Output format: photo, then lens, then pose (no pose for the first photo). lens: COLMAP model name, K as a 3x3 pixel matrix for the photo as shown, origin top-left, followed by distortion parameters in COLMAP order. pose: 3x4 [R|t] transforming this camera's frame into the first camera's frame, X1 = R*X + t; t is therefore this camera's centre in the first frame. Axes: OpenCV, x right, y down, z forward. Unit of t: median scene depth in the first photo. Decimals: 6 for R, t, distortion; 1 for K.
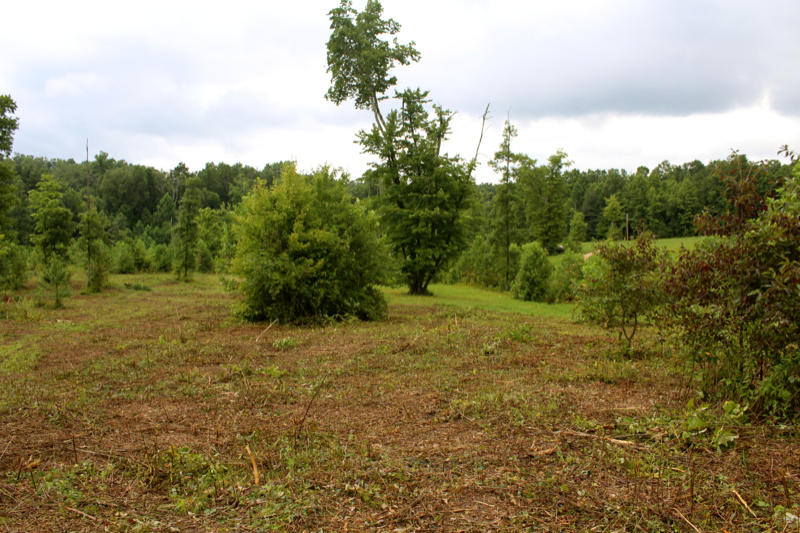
lens RADIAL K [[662.2, 0, 391.2], [0, 662.2, 268.8], [0, 0, 1]] dist [-0.164887, 0.148078]
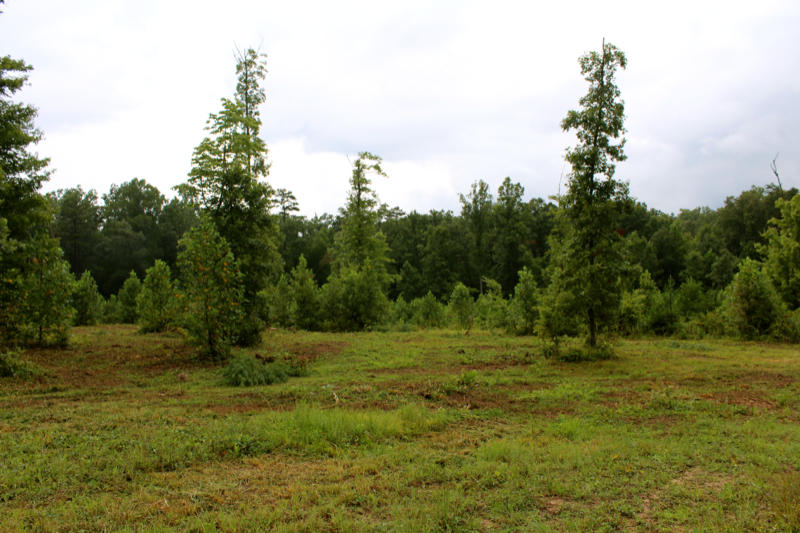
lens RADIAL K [[662.2, 0, 390.6], [0, 662.2, 268.2], [0, 0, 1]] dist [-0.164887, 0.148078]
pose [[0.522448, -0.056945, -0.850767, -0.100659], [-0.034779, 0.995514, -0.087991, 0.006881], [0.851961, 0.075559, 0.518124, 0.881587]]
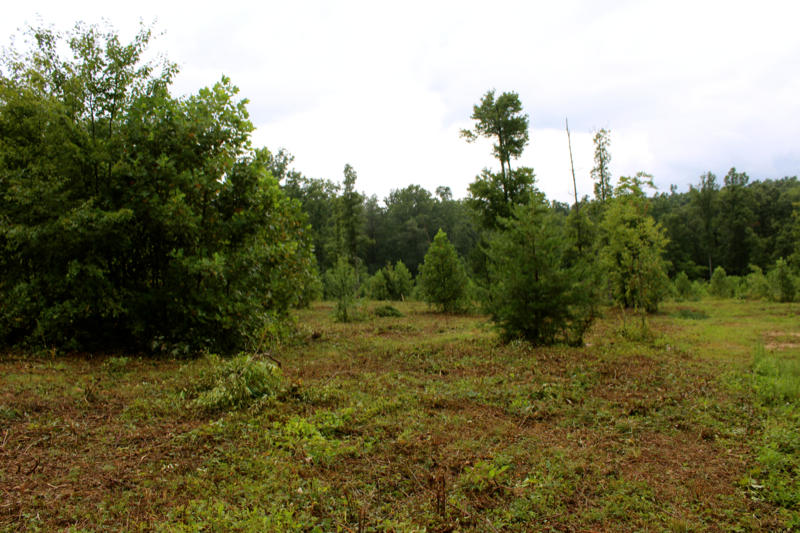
lens RADIAL K [[662.2, 0, 395.6], [0, 662.2, 272.5], [0, 0, 1]] dist [-0.164887, 0.148078]
pose [[0.271742, -0.031815, -0.961844, 0.186546], [-0.023711, 0.998929, -0.039741, 0.018021], [0.962078, 0.033605, 0.270696, 0.499916]]
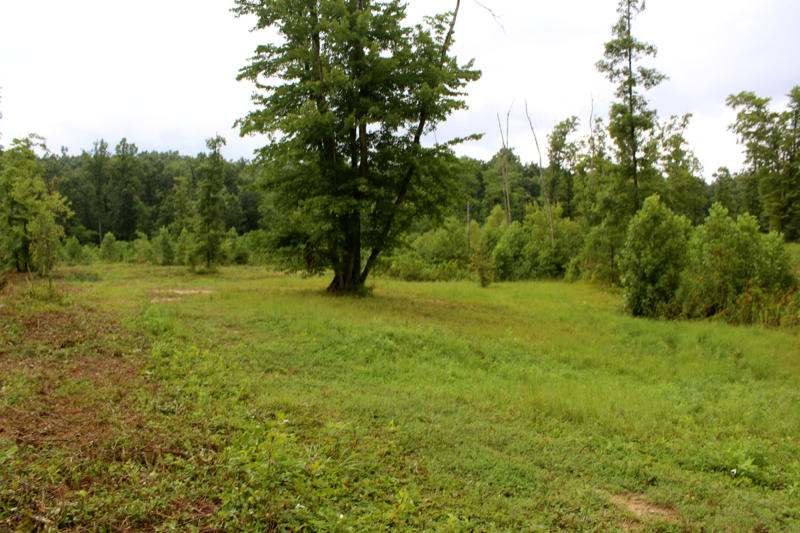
lens RADIAL K [[662.2, 0, 391.2], [0, 662.2, 267.8], [0, 0, 1]] dist [-0.164887, 0.148078]
pose [[0.915787, 0.005386, -0.401629, 0.225420], [-0.008541, 0.999945, -0.006066, 0.018363], [0.401574, 0.008986, 0.915782, 0.458751]]
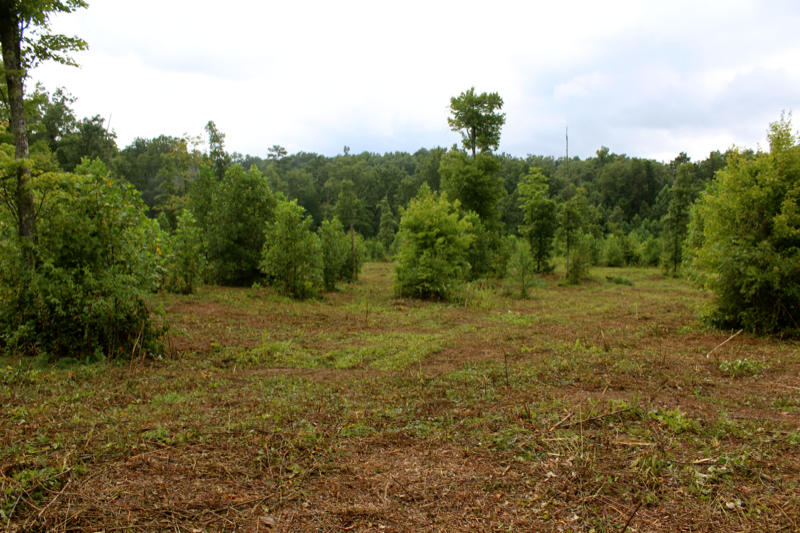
lens RADIAL K [[662.2, 0, 398.2], [0, 662.2, 272.4], [0, 0, 1]] dist [-0.164887, 0.148078]
pose [[0.743426, 0.033982, -0.667955, 0.004500], [-0.025087, 0.999422, 0.022924, 0.002201], [0.668348, -0.000285, 0.743849, 0.073318]]
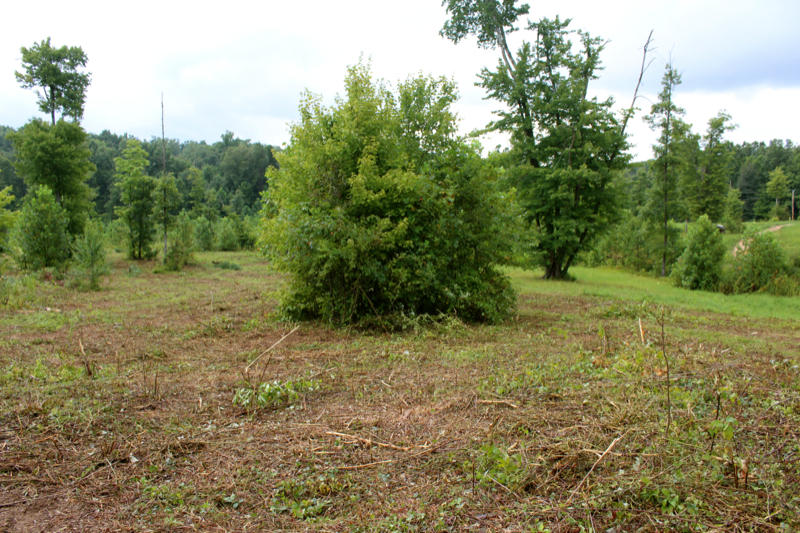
lens RADIAL K [[662.2, 0, 392.3], [0, 662.2, 270.4], [0, 0, 1]] dist [-0.164887, 0.148078]
pose [[0.981407, 0.015449, -0.191316, -0.000744], [-0.009738, 0.999480, 0.030754, 0.005408], [0.191692, -0.028319, 0.981047, 0.168349]]
